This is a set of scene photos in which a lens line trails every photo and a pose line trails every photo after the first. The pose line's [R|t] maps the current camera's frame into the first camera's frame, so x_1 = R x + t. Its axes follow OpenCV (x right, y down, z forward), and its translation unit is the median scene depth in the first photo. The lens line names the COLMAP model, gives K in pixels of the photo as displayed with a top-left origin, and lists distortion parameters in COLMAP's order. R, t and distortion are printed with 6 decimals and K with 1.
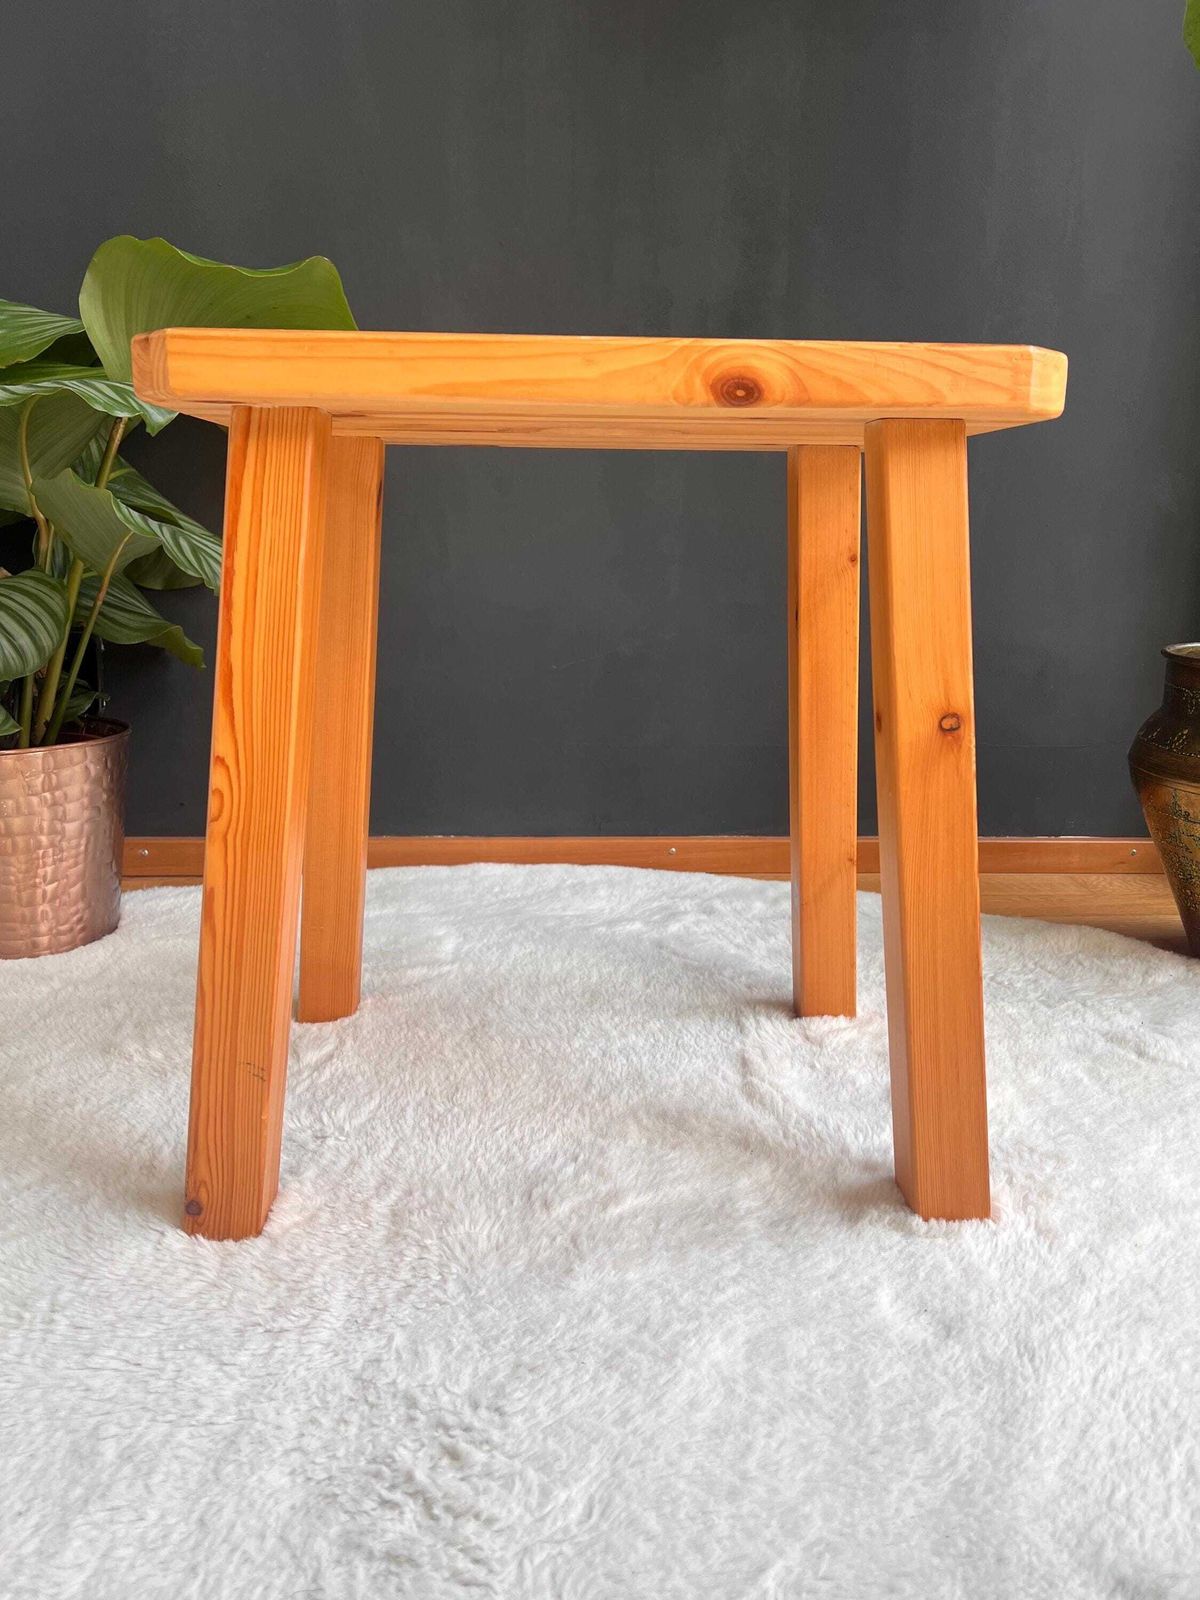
lens RADIAL K [[1187.3, 0, 586.9], [0, 1187.3, 810.0], [0, 0, 1]] dist [0.027061, -0.044447]
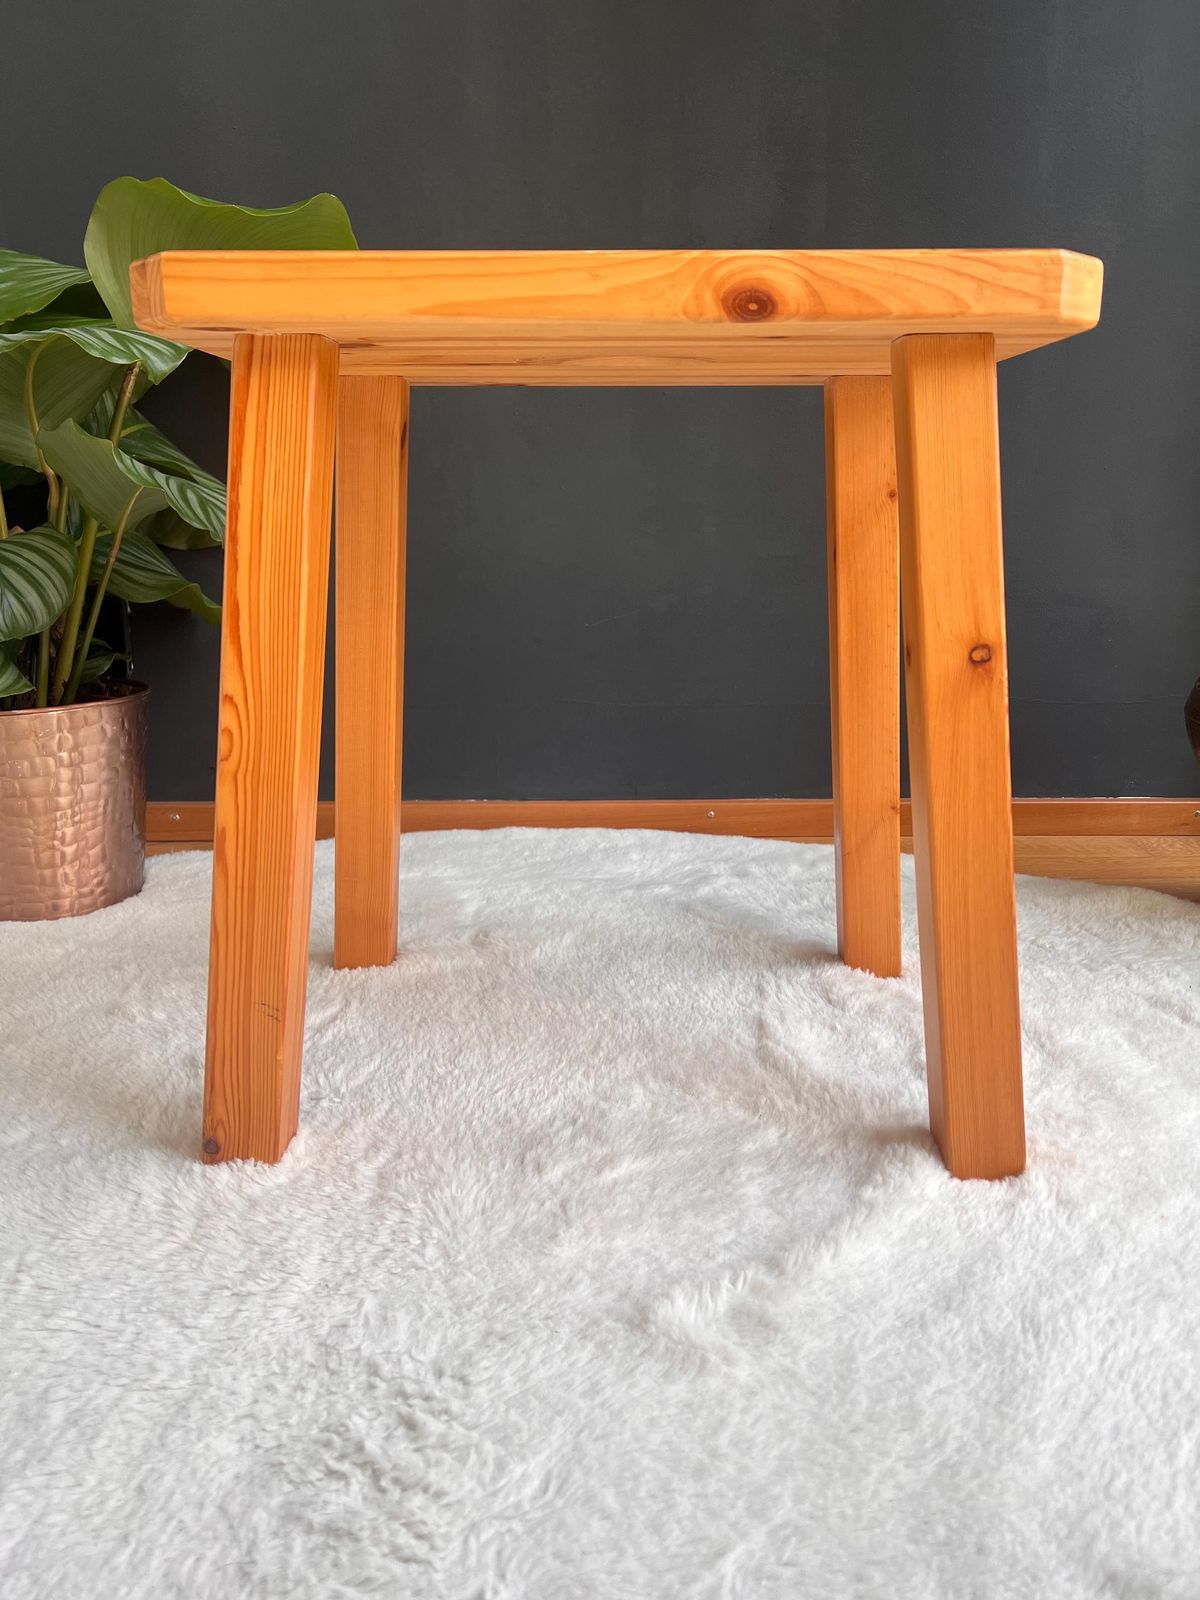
lens RADIAL K [[1187.3, 0, 609.3], [0, 1187.3, 819.5], [0, 0, 1]] dist [0.027061, -0.044447]
pose [[0.998938, -0.004309, -0.045873, 0.076152], [0.005582, 0.999602, 0.027670, 0.026107], [0.045736, -0.027897, 0.998564, 0.056877]]
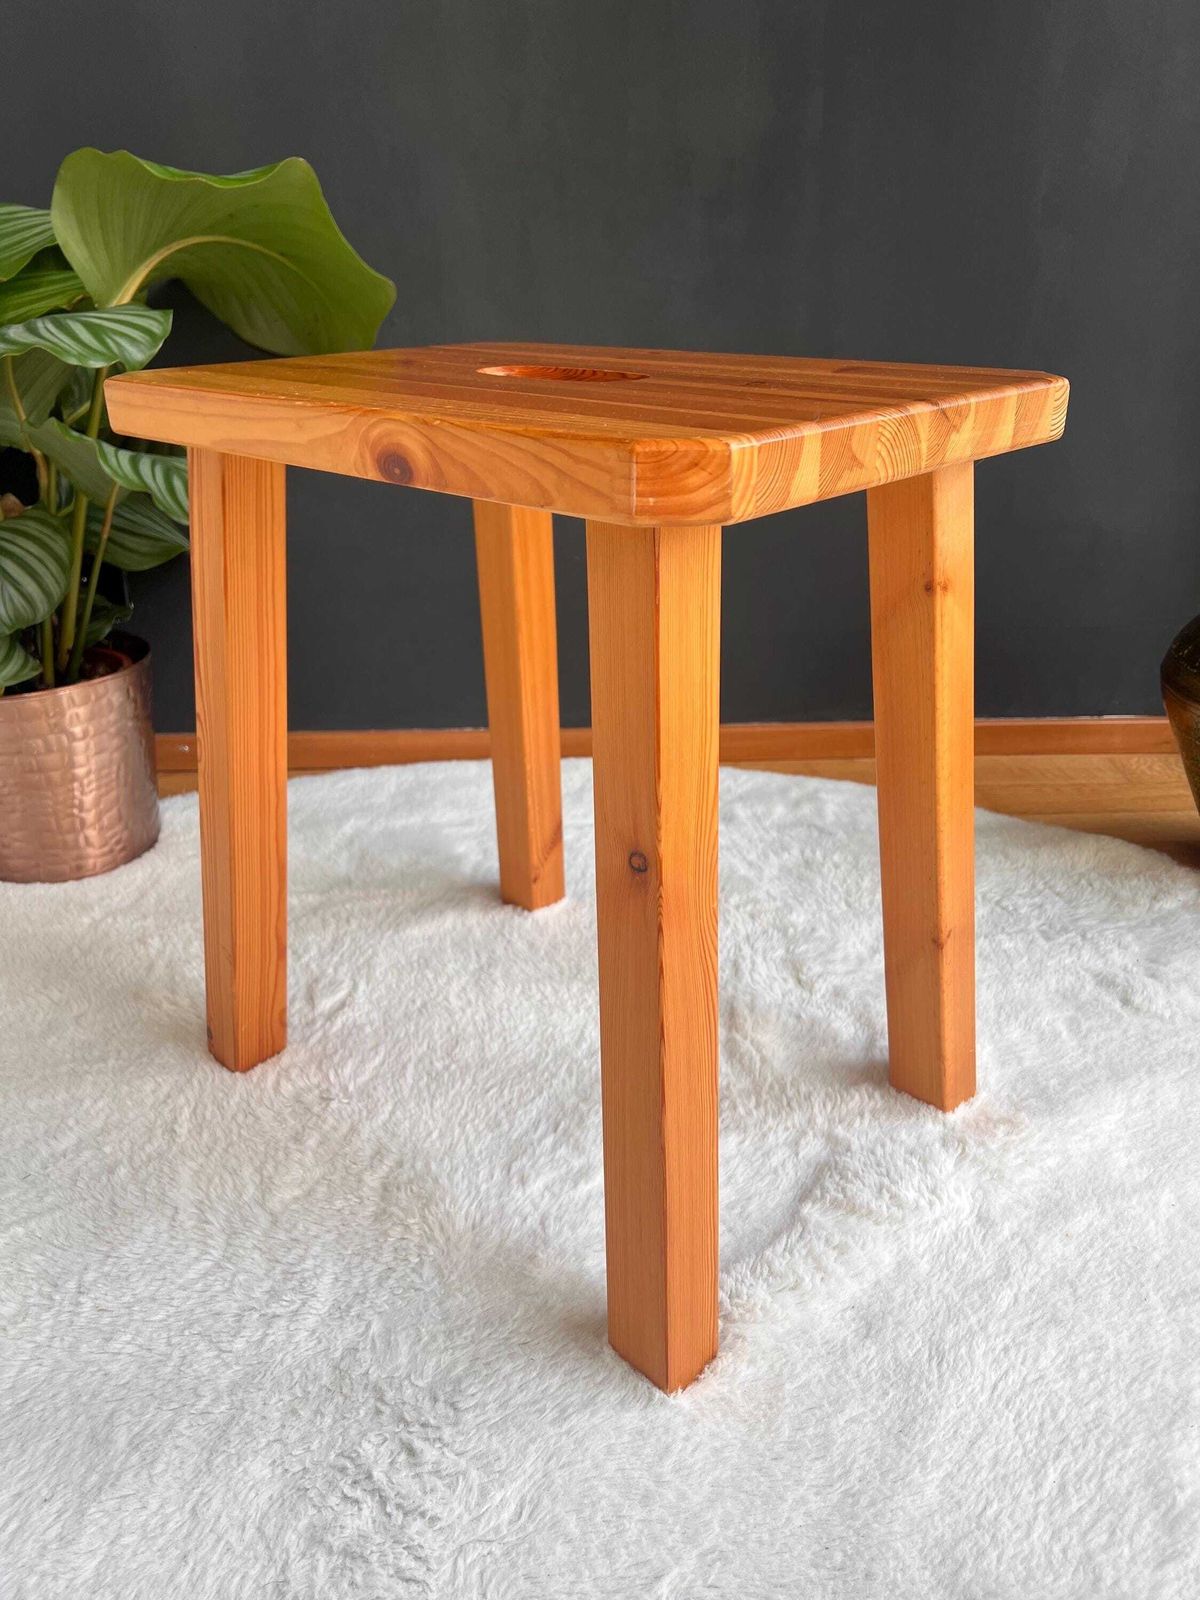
lens RADIAL K [[1187.3, 0, 601.0], [0, 1187.3, 821.2], [0, 0, 1]] dist [0.027061, -0.044447]
pose [[0.997563, -0.002681, -0.069720, 0.127332], [0.017165, 0.977978, 0.208000, -0.241110], [0.067628, -0.208690, 0.975641, 0.008664]]
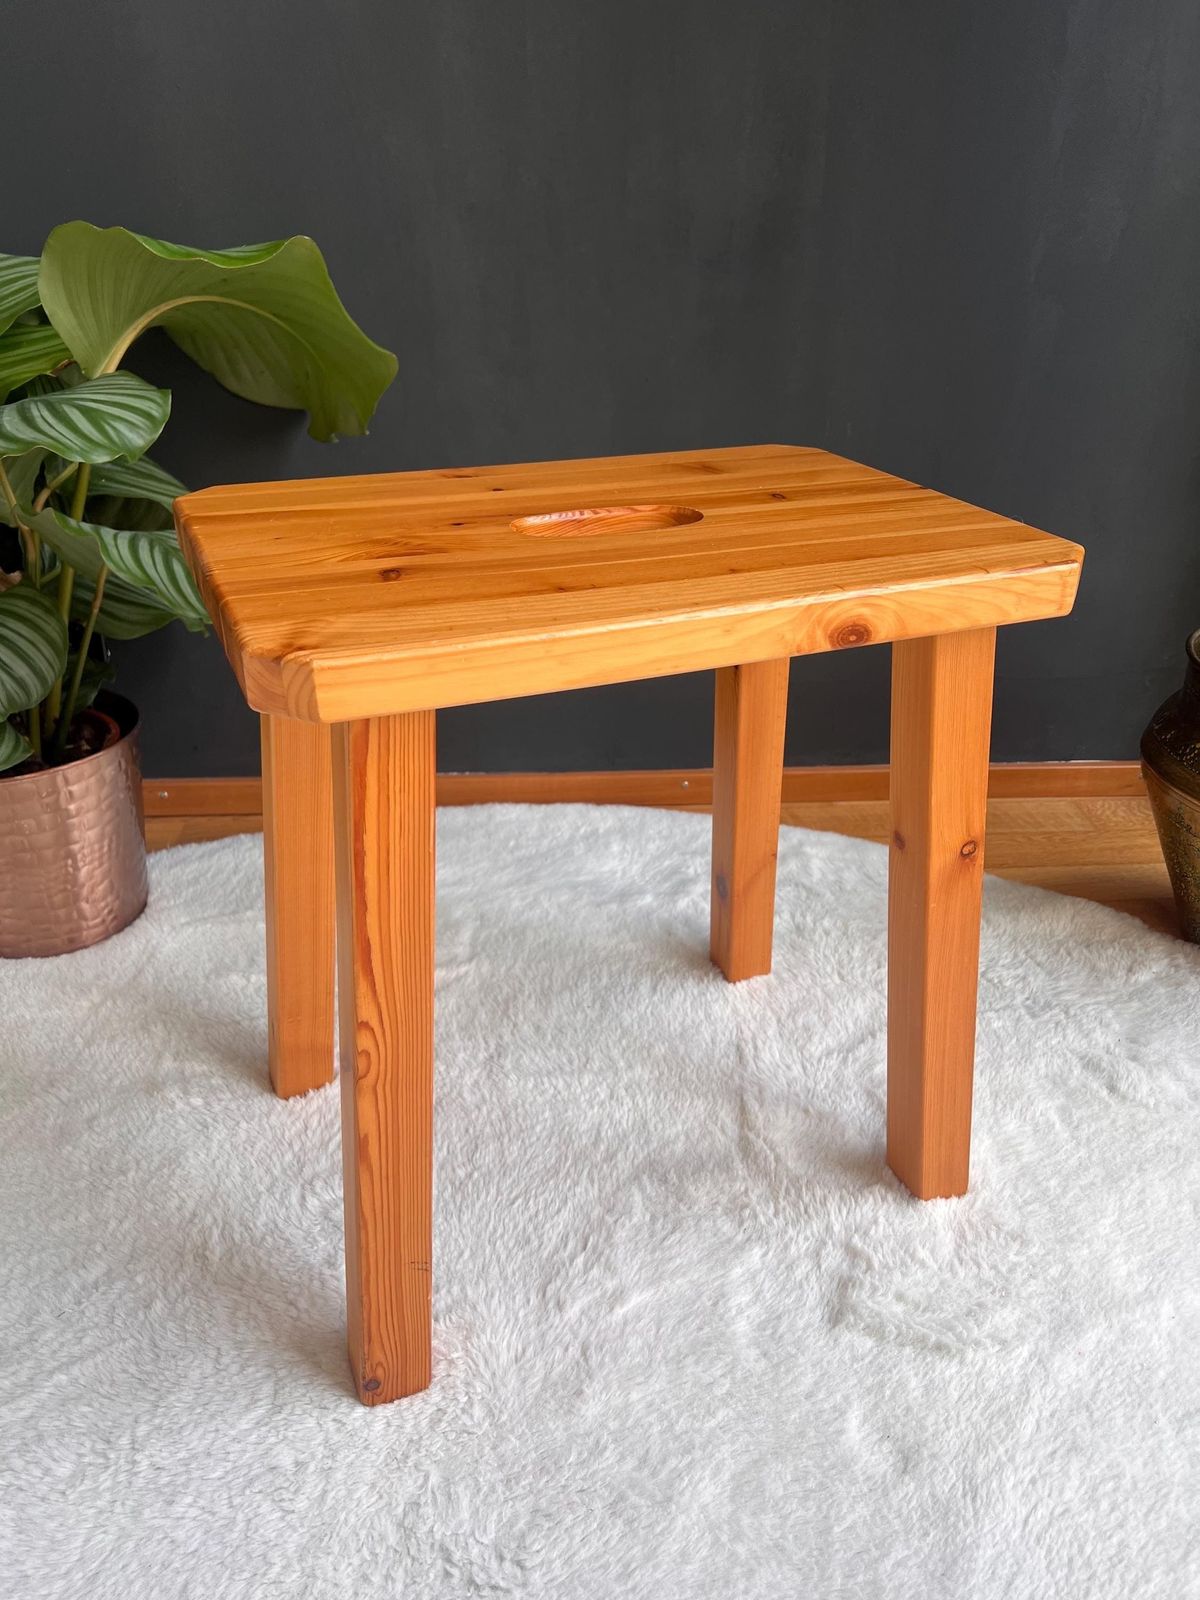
lens RADIAL K [[1187.3, 0, 601.5], [0, 1187.3, 803.5], [0, 0, 1]] dist [0.027061, -0.044447]
pose [[0.999999, -0.000904, -0.000933, 0.007841], [0.001109, 0.968133, 0.250434, -0.454155], [0.000677, -0.250435, 0.968133, 0.033937]]
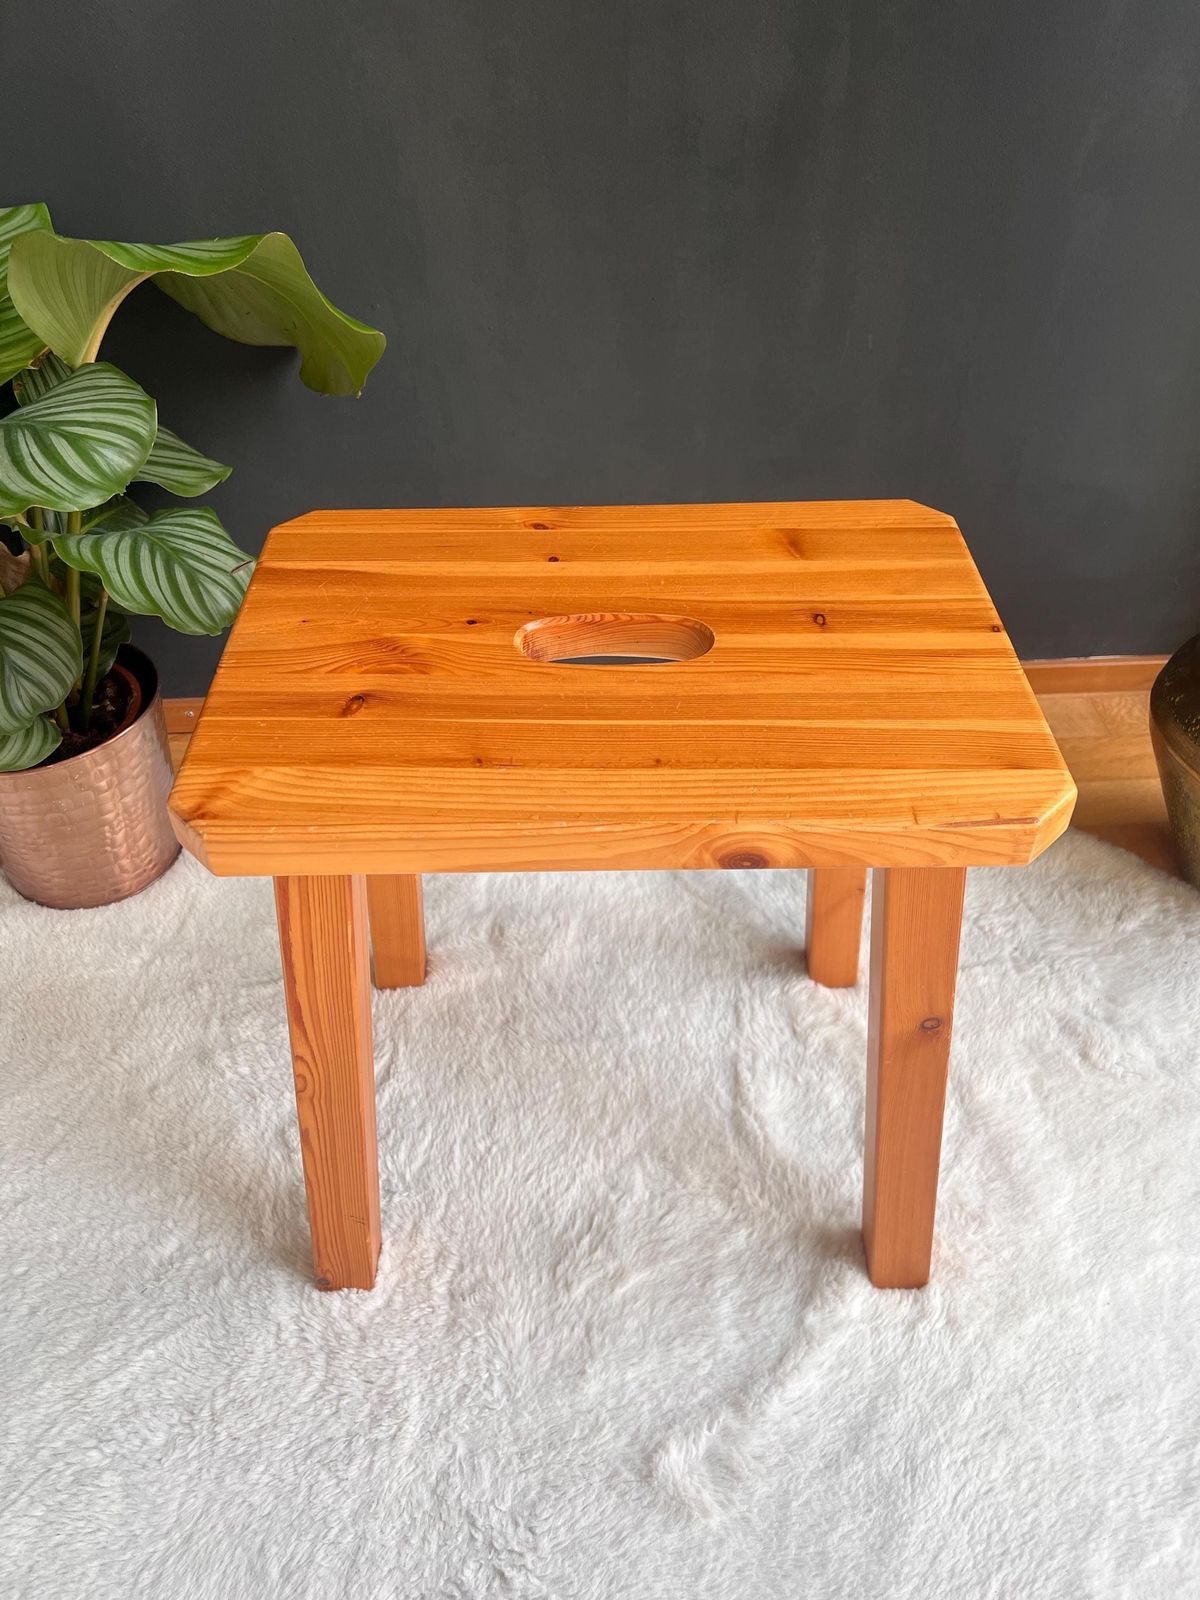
lens RADIAL K [[1187.3, 0, 585.0], [0, 1187.3, 785.0], [0, 0, 1]] dist [0.027061, -0.044447]
pose [[0.998750, -0.007416, -0.049430, 0.059856], [0.029861, 0.881573, 0.471103, -0.844144], [0.040082, -0.471990, 0.880692, 0.129187]]
